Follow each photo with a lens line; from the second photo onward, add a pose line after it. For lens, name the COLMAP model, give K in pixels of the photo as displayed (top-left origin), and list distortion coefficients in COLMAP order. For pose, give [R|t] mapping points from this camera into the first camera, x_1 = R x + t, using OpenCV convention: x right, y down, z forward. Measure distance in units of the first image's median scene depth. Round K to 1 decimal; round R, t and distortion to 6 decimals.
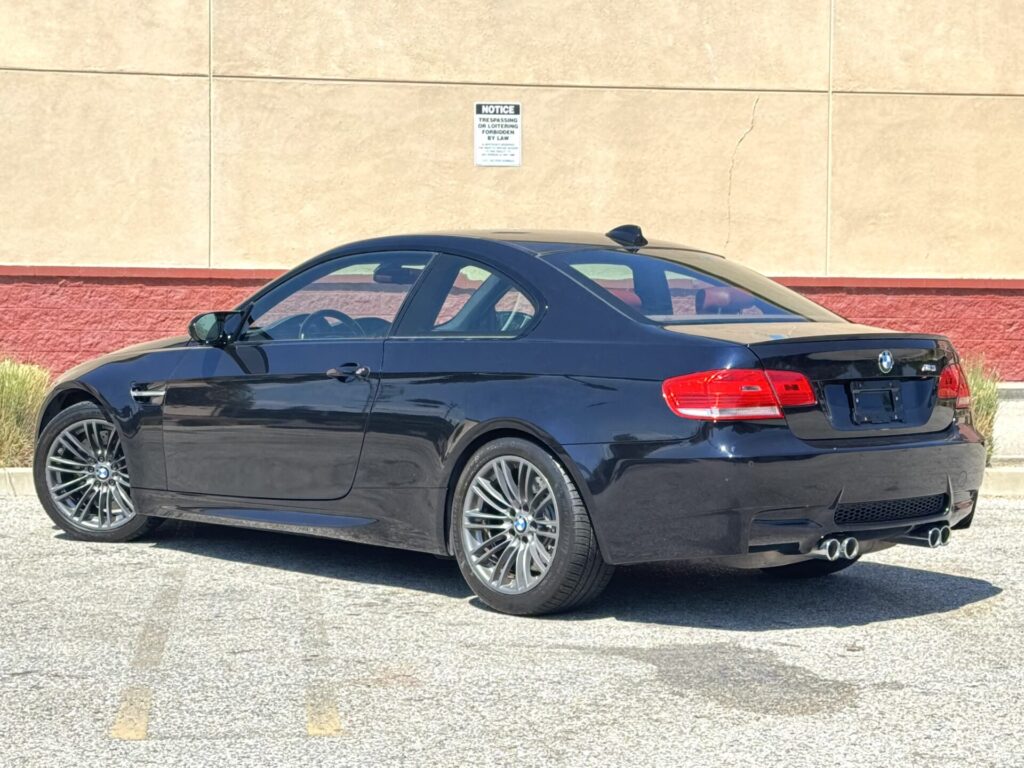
lens RADIAL K [[2189.8, 0, 529.9], [0, 2189.8, 403.2], [0, 0, 1]] dist [0.161170, 0.000000]
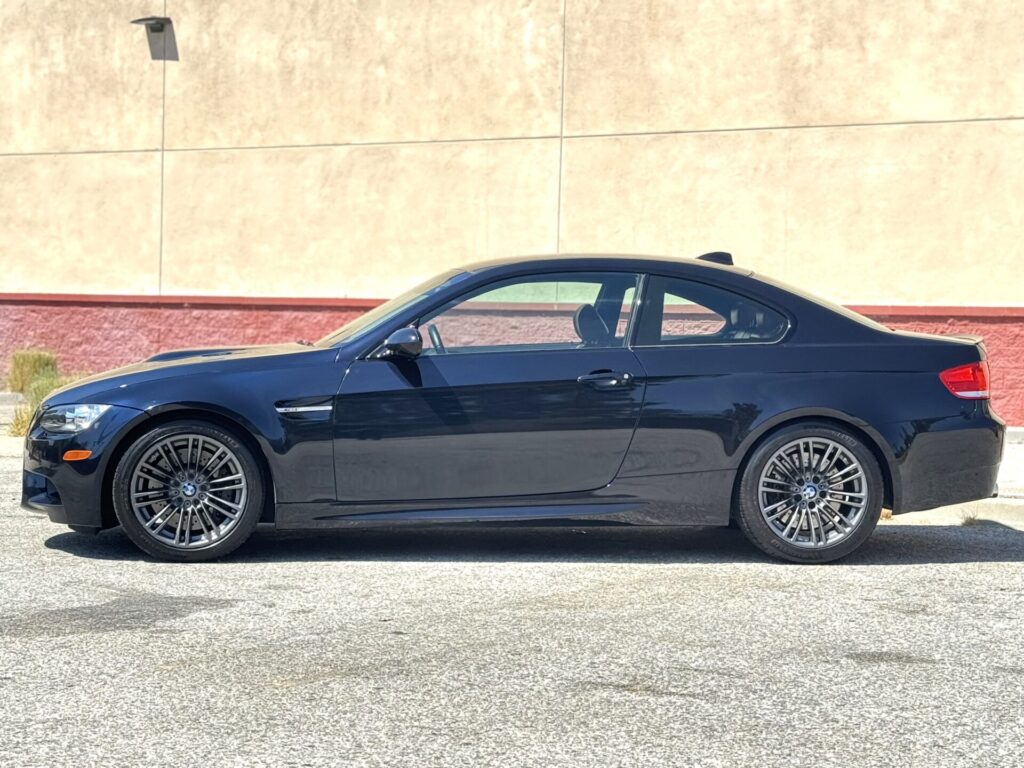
lens RADIAL K [[2257.4, 0, 506.1], [0, 2257.4, 388.2], [0, 0, 1]] dist [0.166967, 0.000000]
pose [[0.742264, 0.022969, -0.669714, 0.349399], [-0.044232, 0.998912, -0.014764, 0.002293], [0.668646, 0.040581, 0.742473, 0.056465]]
